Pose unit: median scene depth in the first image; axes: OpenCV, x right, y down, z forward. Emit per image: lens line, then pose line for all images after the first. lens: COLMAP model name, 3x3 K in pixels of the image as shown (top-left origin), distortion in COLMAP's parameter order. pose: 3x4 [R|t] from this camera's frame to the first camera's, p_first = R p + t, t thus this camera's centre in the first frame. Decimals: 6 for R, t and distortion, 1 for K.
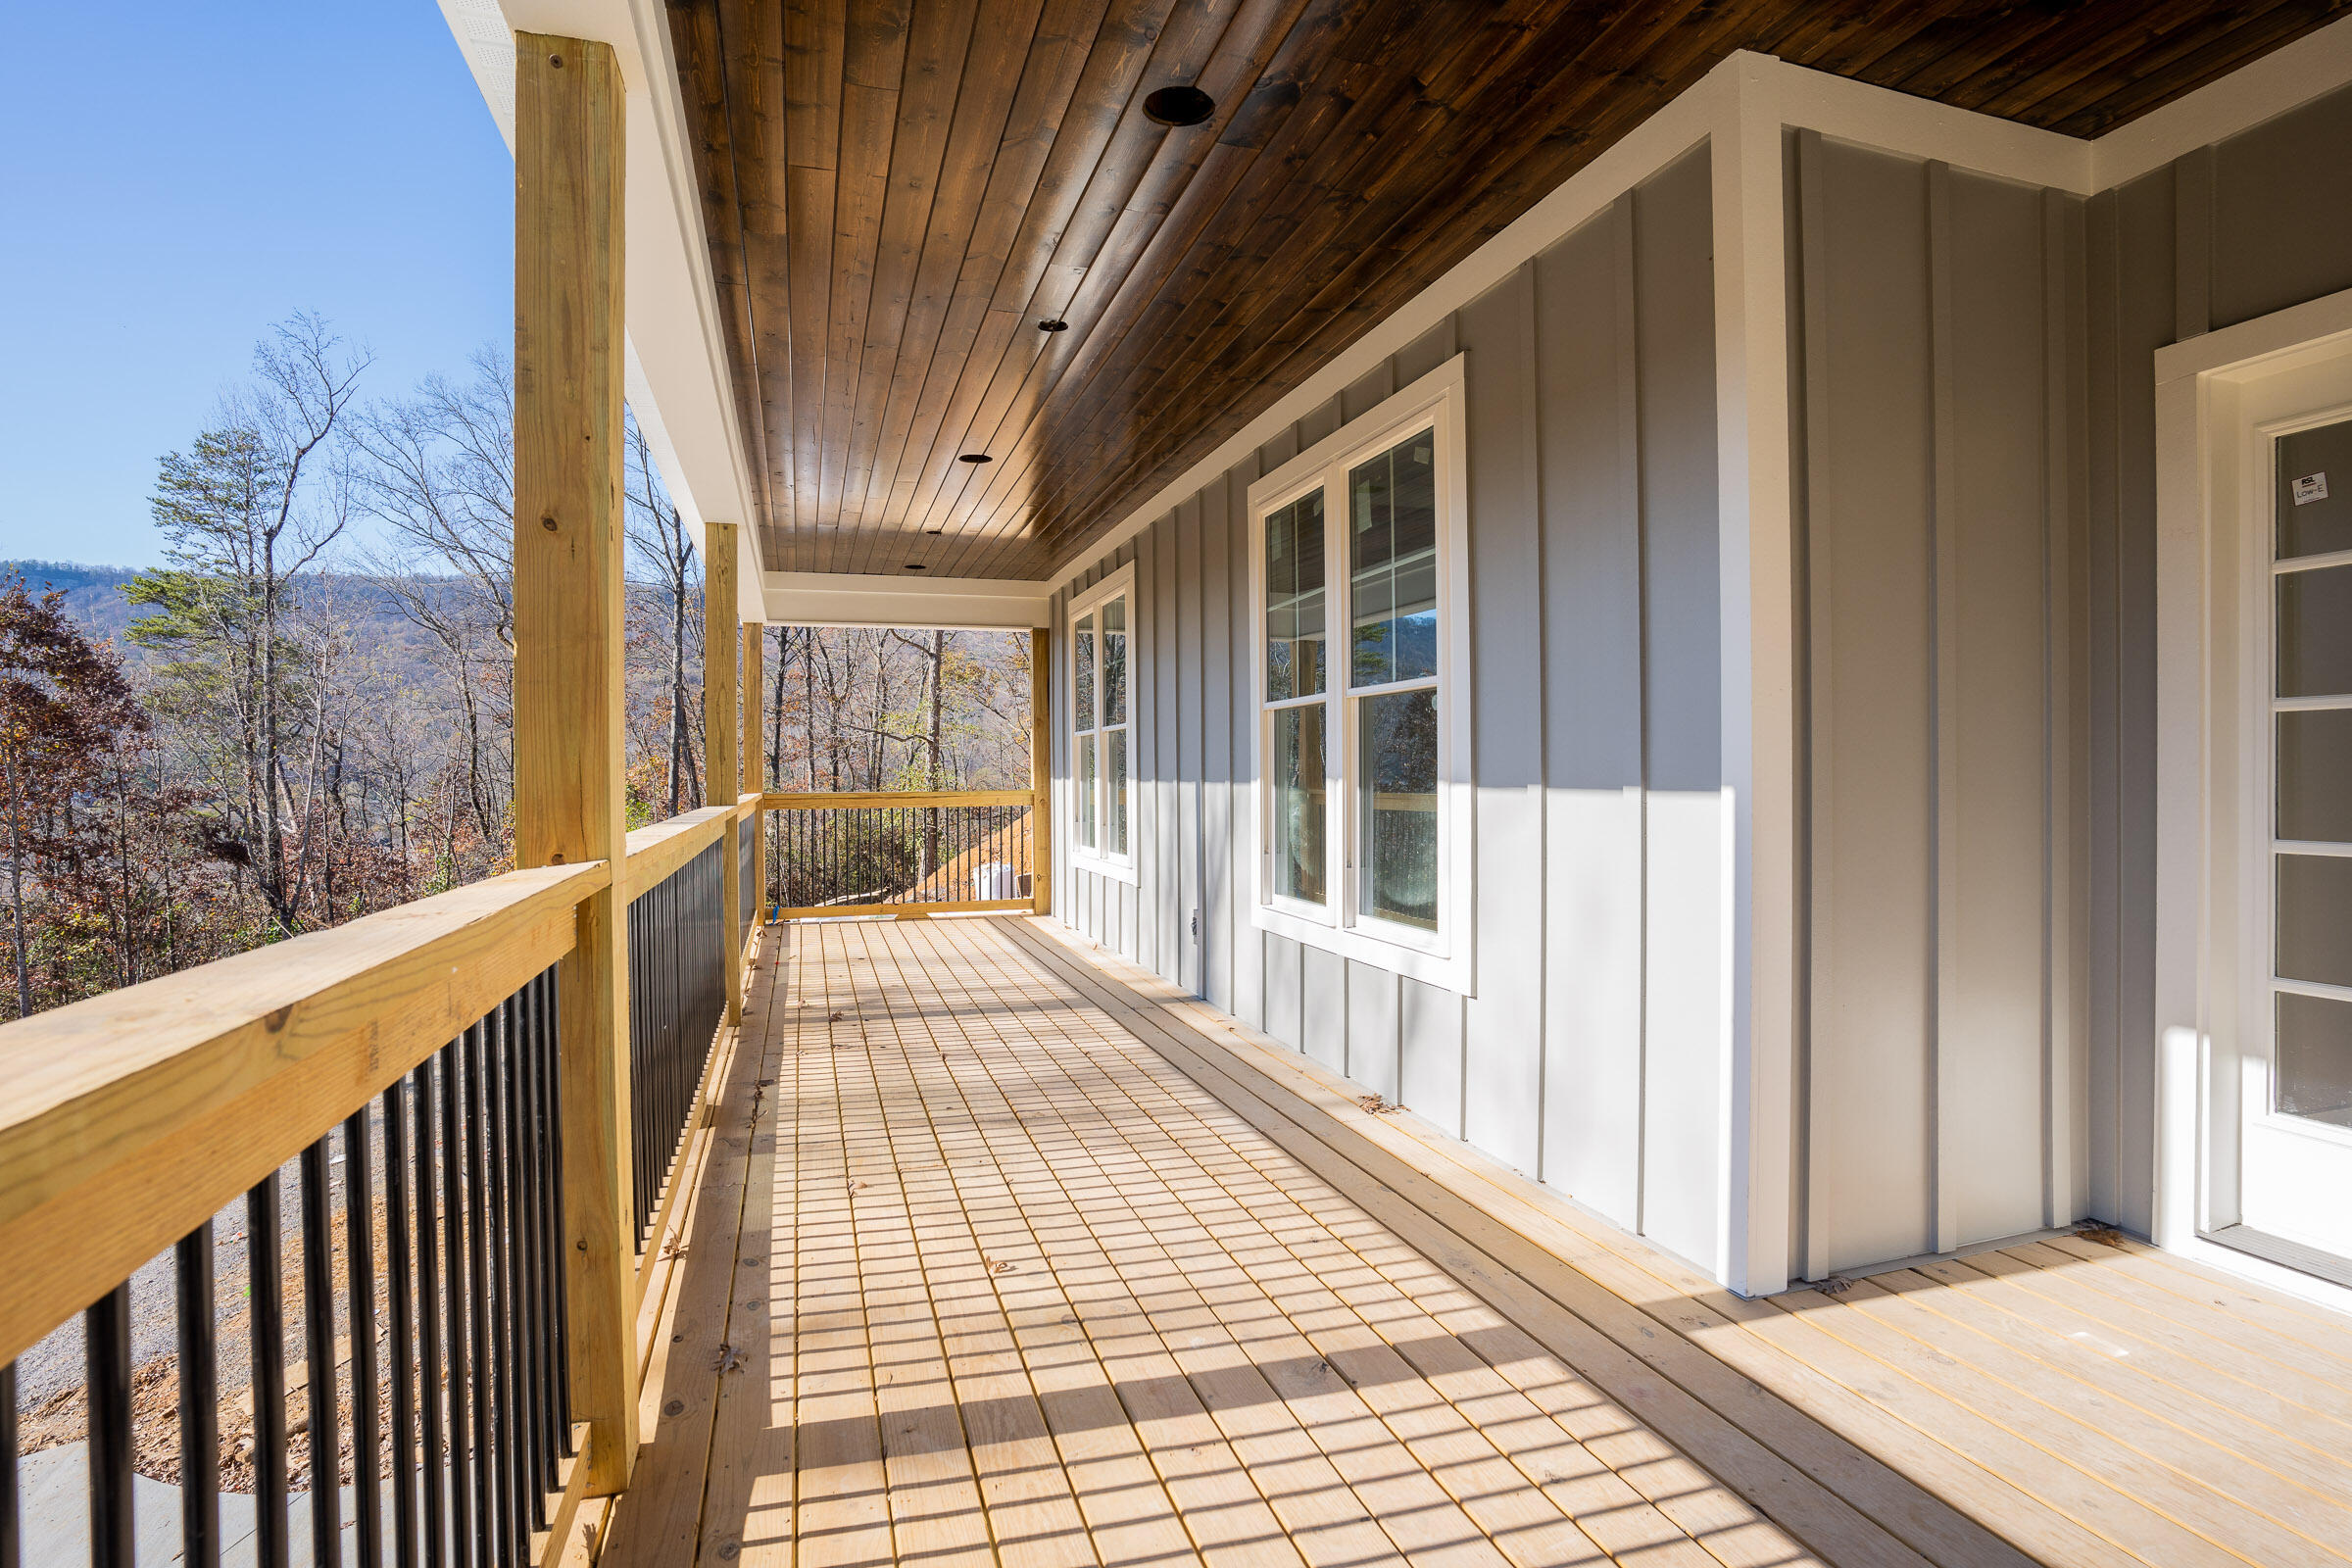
lens RADIAL K [[1147.1, 0, 1170.3], [0, 1147.1, 776.1], [0, 0, 1]] dist [-0.094445, 0.050027]
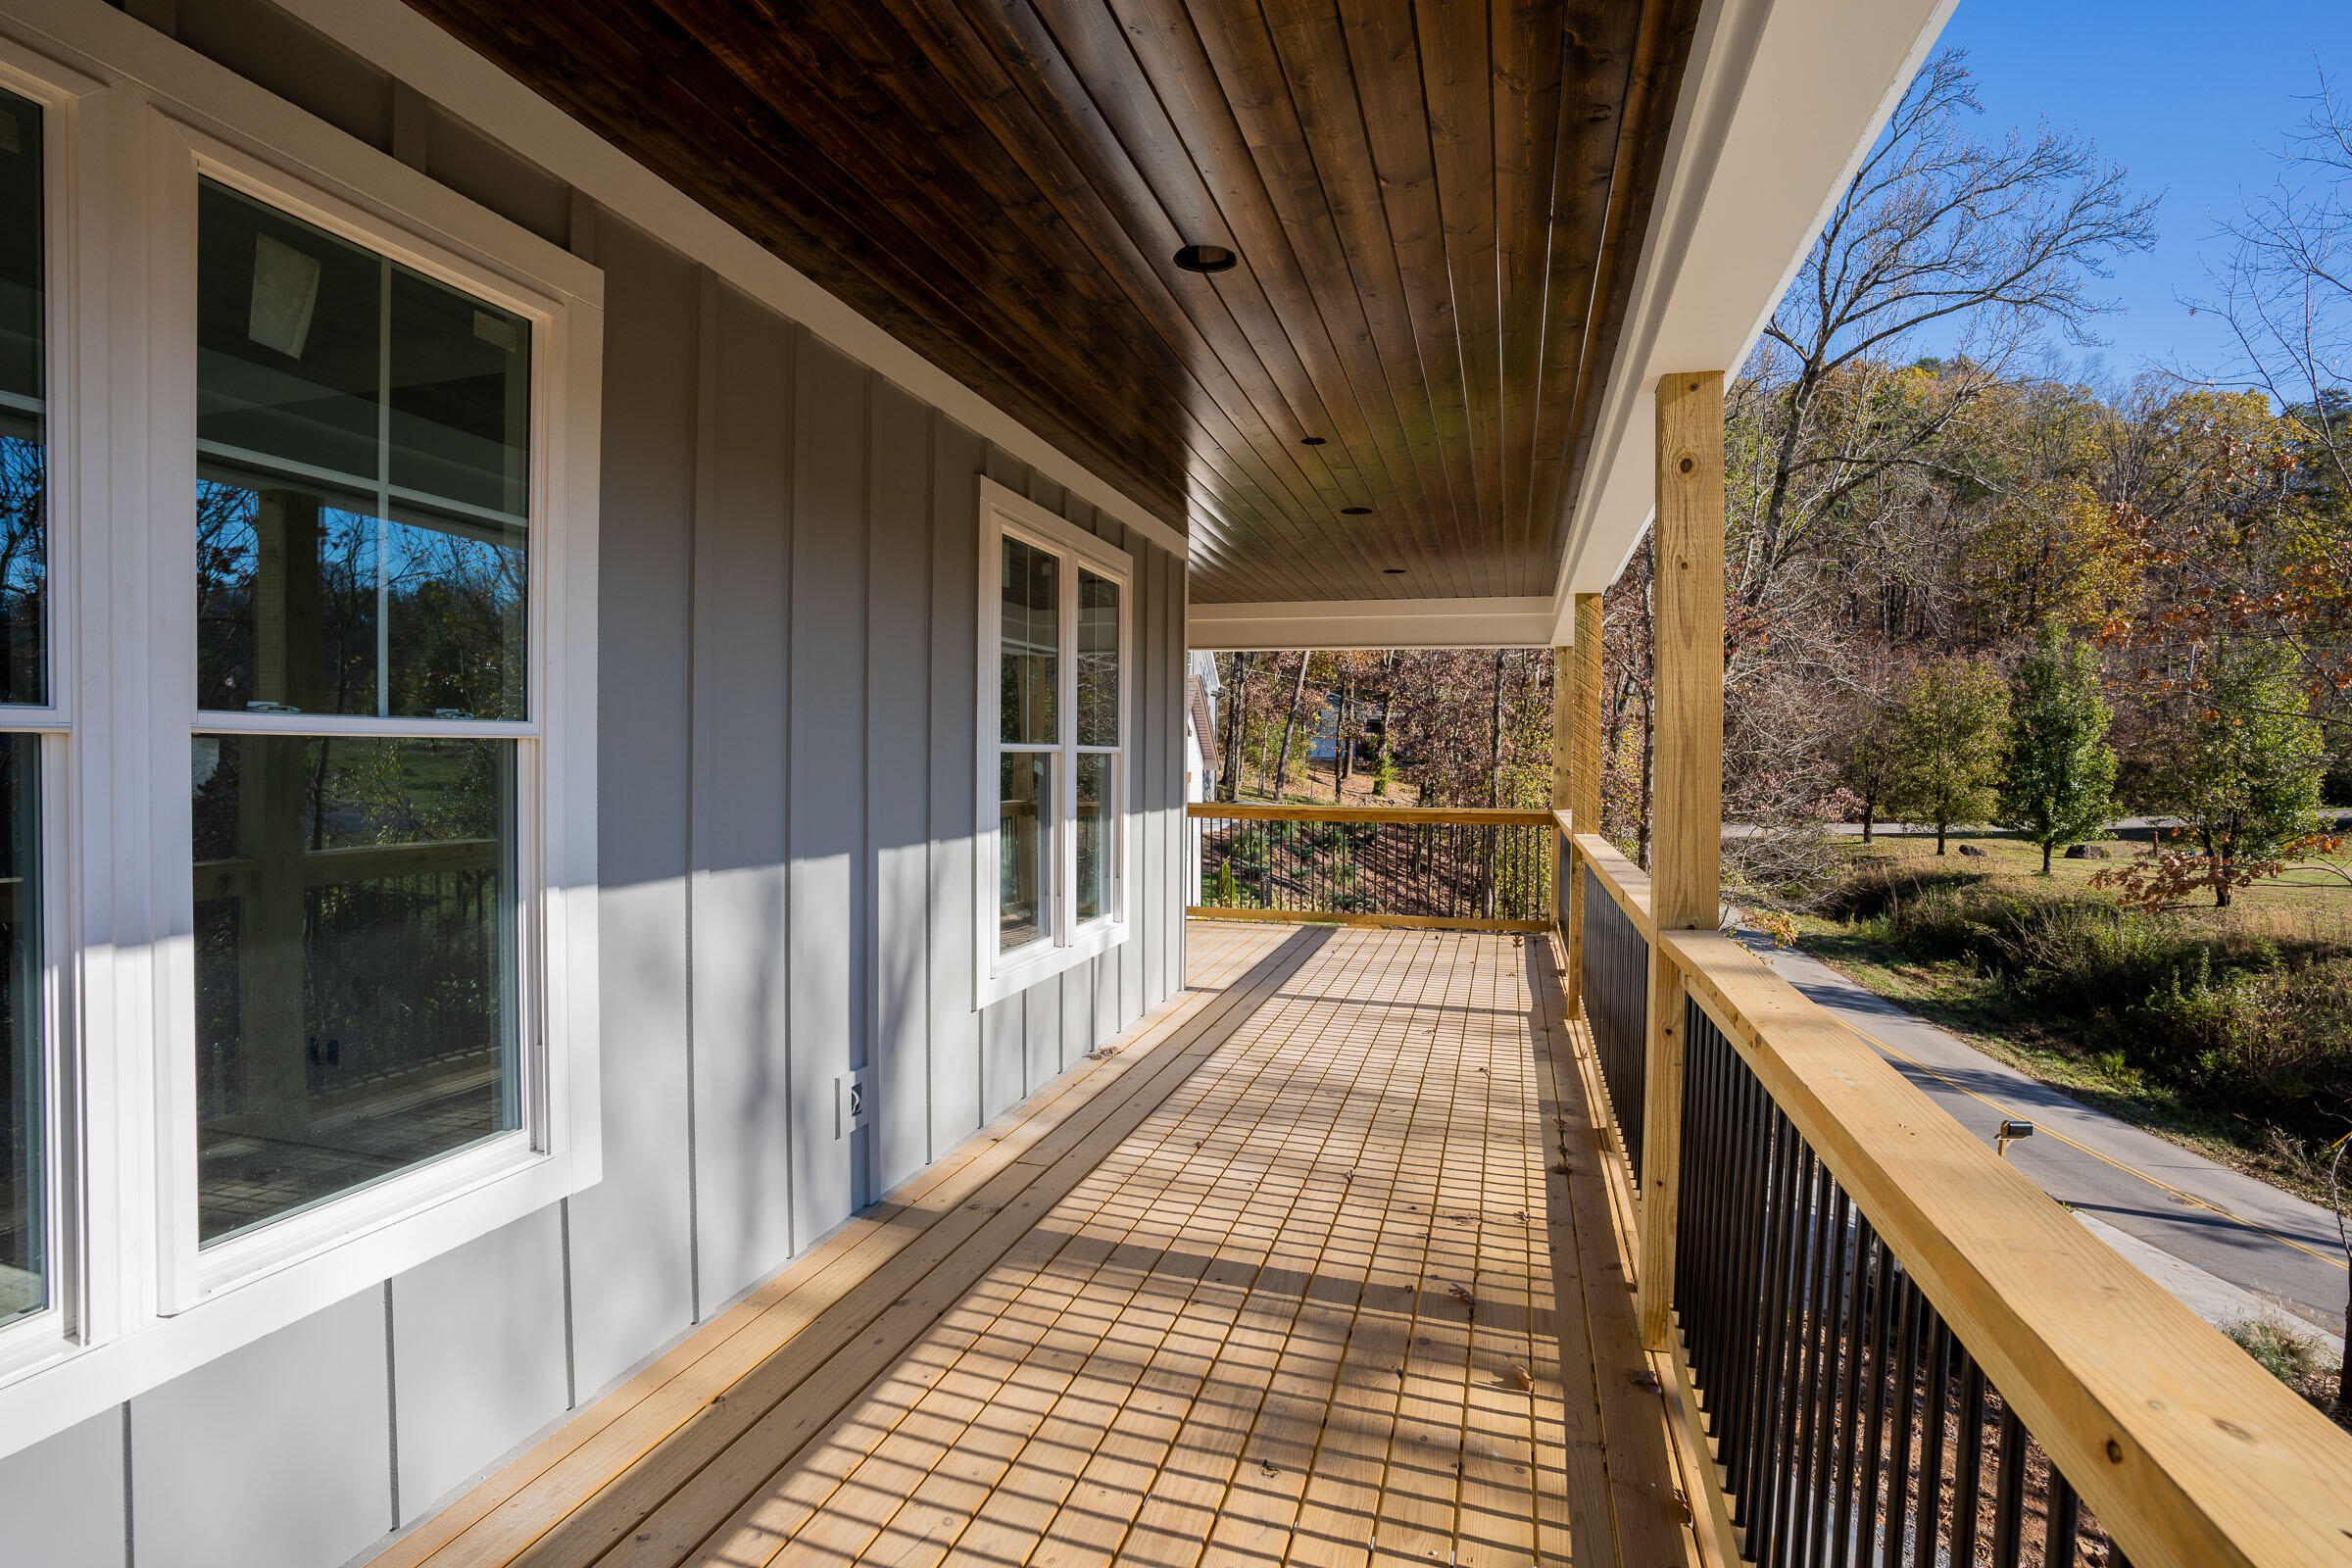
lens RADIAL K [[1147.1, 0, 1170.3], [0, 1147.1, 776.1], [0, 0, 1]] dist [-0.094445, 0.050027]
pose [[-0.825075, -0.008601, 0.564958, -0.657645], [-0.001264, 0.999910, 0.013376, -0.063818], [-0.565022, 0.010322, -0.825011, 2.076846]]
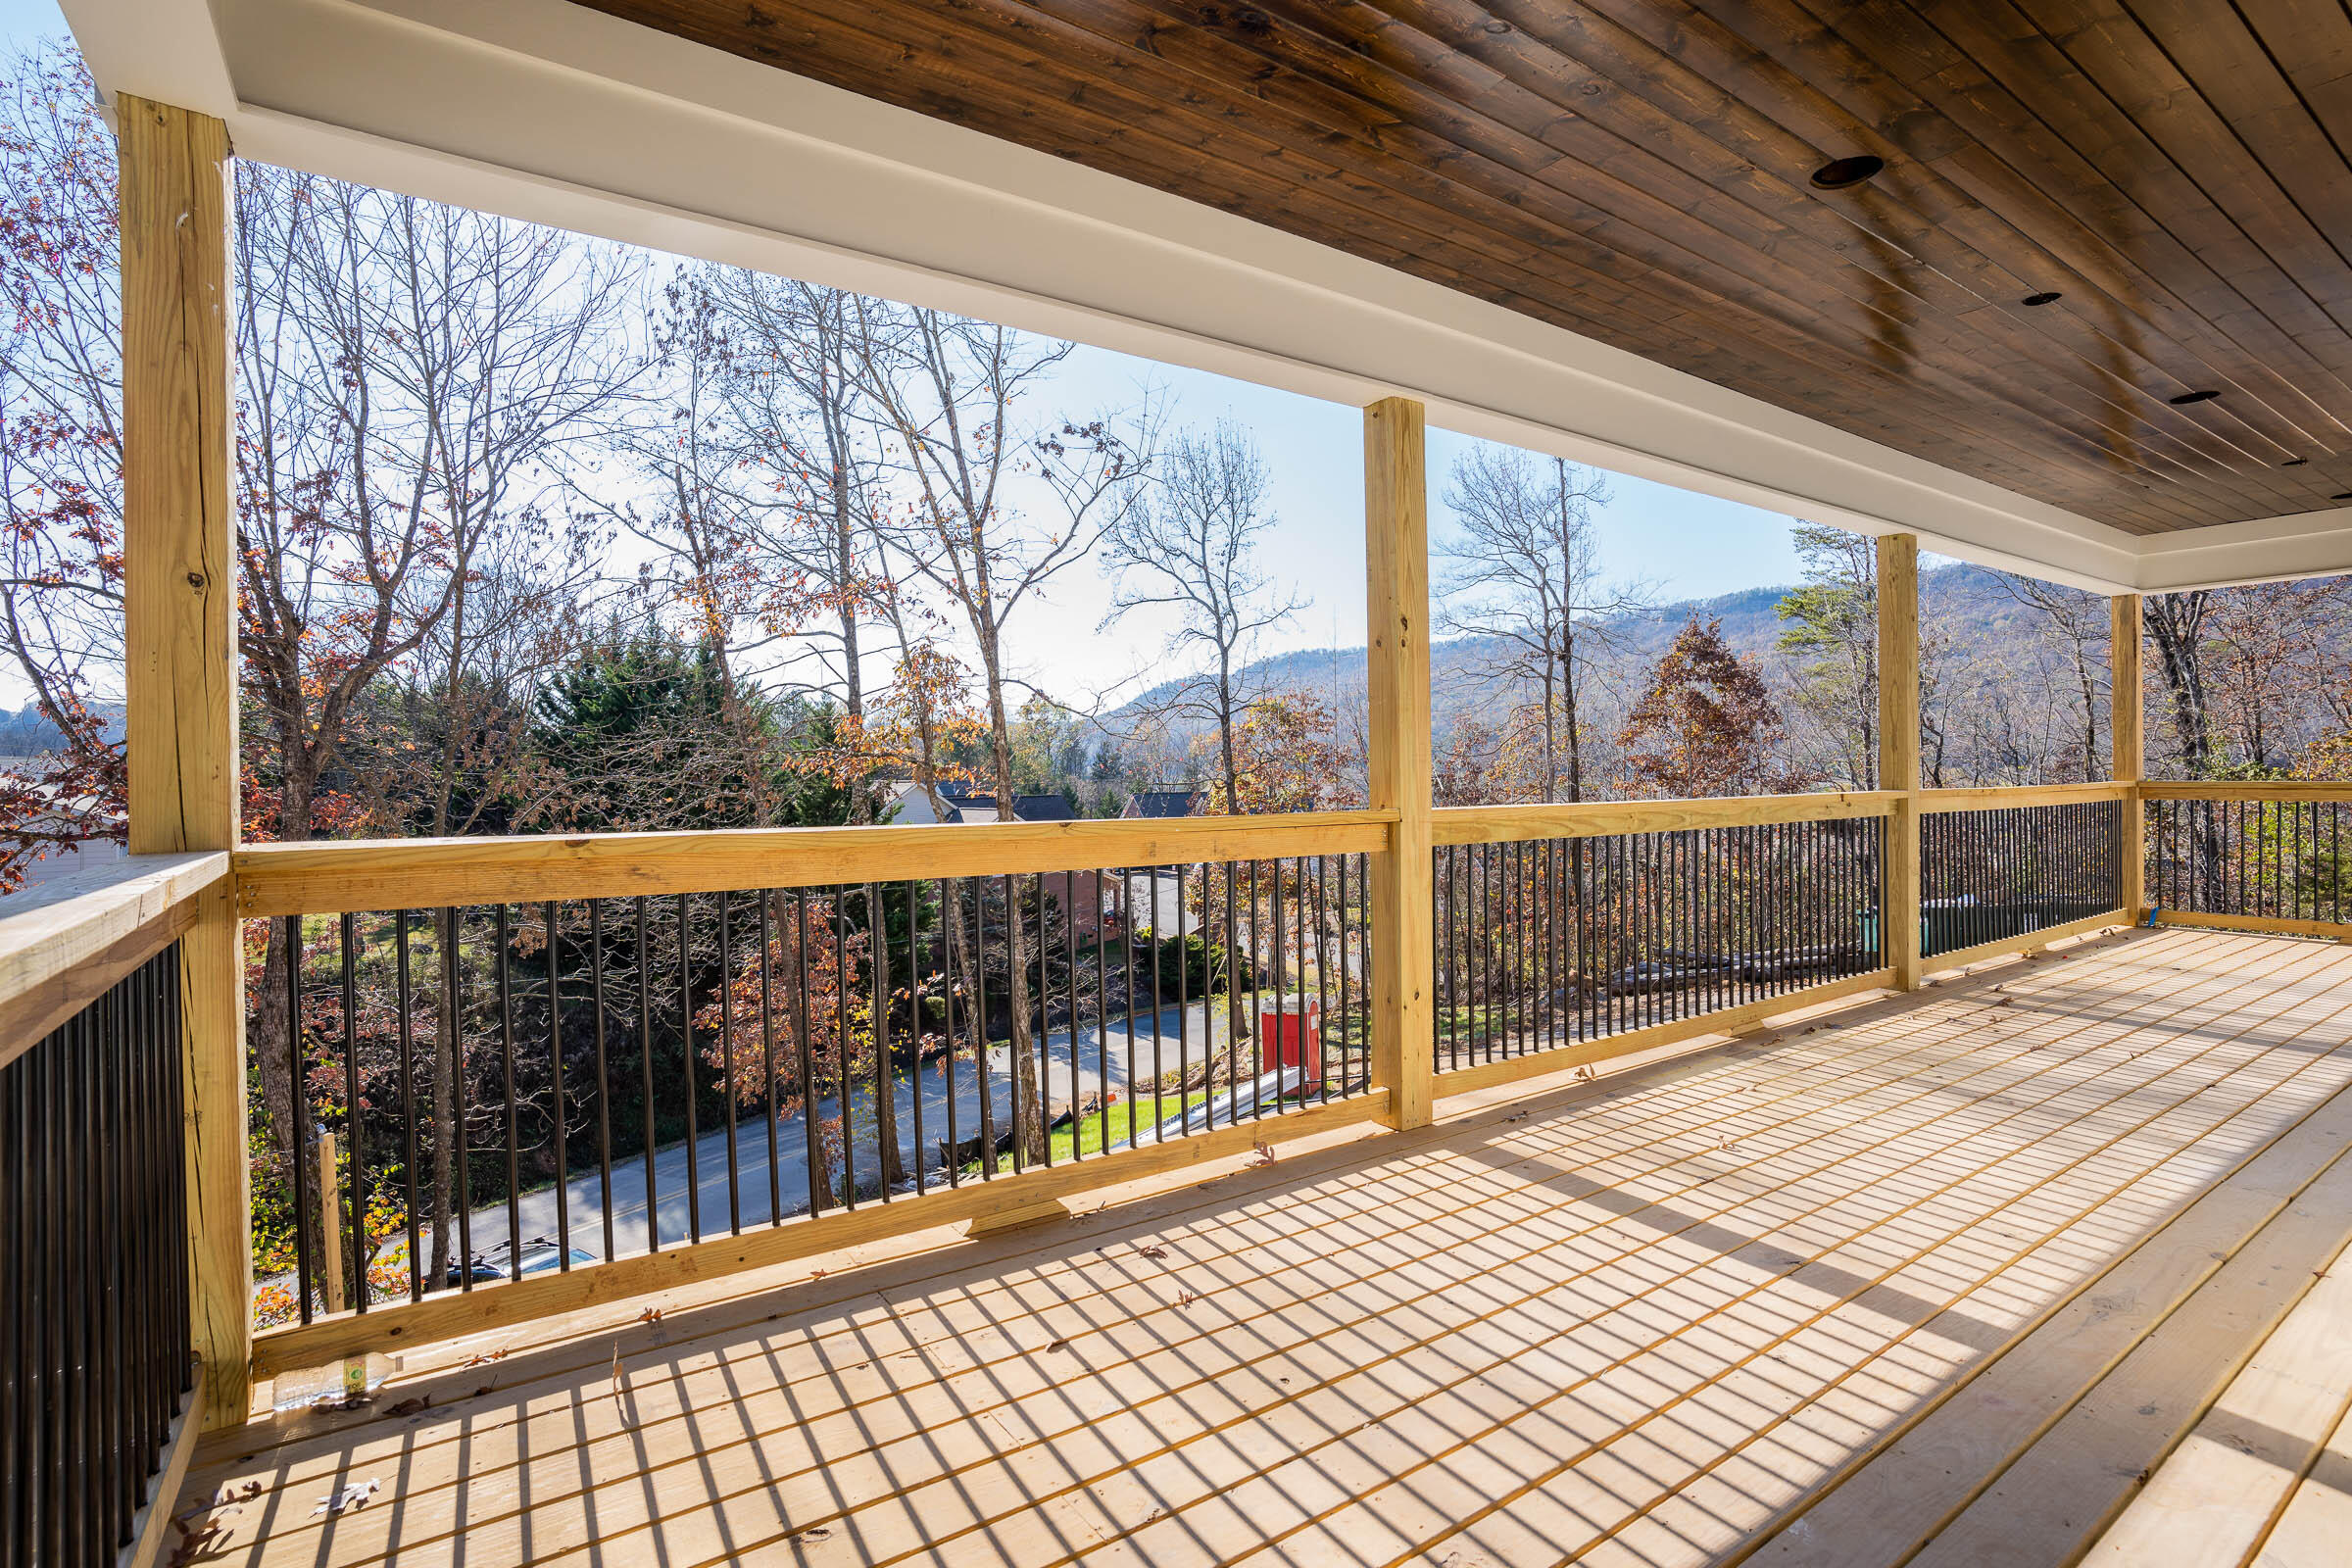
lens RADIAL K [[1147.1, 0, 1170.3], [0, 1147.1, 776.1], [0, 0, 1]] dist [-0.094445, 0.050027]
pose [[0.279787, 0.010620, -0.960003, 0.593037], [0.002950, 0.999925, 0.011921, -0.003196], [0.960058, -0.006168, 0.279735, 0.020383]]
